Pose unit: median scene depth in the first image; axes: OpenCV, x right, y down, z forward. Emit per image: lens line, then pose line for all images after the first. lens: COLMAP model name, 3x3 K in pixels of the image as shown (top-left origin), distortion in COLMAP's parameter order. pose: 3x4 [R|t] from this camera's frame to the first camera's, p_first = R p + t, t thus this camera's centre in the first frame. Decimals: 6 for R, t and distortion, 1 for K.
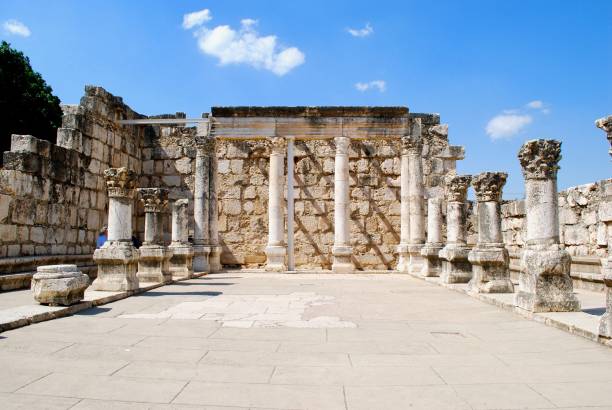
lens RADIAL K [[490.5, 0, 315.9], [0, 490.5, 202.1], [0, 0, 1]] dist [-0.075443, -0.000984]
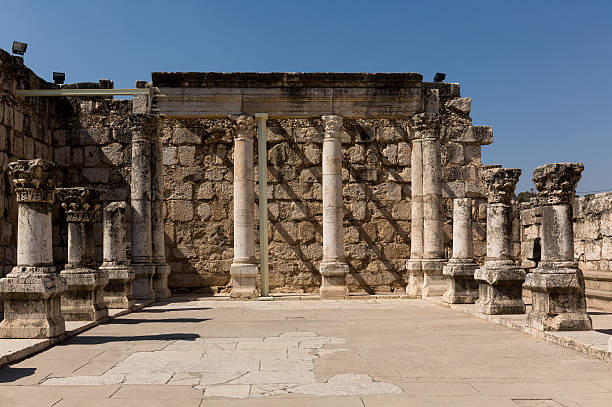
lens RADIAL K [[627.3, 0, 305.8], [0, 627.3, 232.1], [0, 0, 1]] dist [-0.009371, -0.017987]
pose [[0.998579, -0.009976, 0.052354, -0.038523], [0.007214, 0.998585, 0.052680, -0.007091], [-0.052806, -0.052228, 0.997238, 0.052833]]
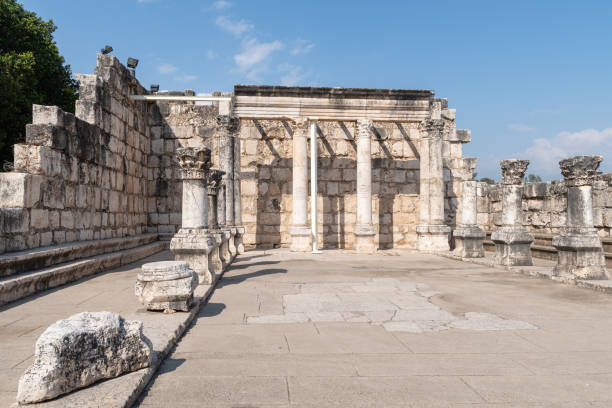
lens RADIAL K [[441.2, 0, 304.4], [0, 441.2, 211.4], [0, 0, 1]] dist [0.018187, -0.000113]
pose [[0.994597, -0.001866, 0.103795, -0.170623], [-0.005235, 0.997665, 0.068095, -0.004591], [-0.103680, -0.068271, 0.992265, 0.099021]]
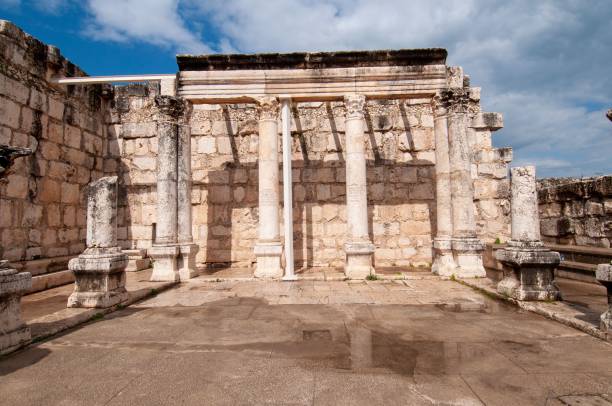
lens RADIAL K [[333.9, 0, 306.0], [0, 333.9, 203.0], [0, 0, 1]] dist [0.027771, -0.000650]
pose [[0.999654, -0.019078, -0.018093, -0.015272], [0.019421, 0.999632, 0.018936, 0.020837], [0.017725, -0.019281, 0.999657, 0.501086]]
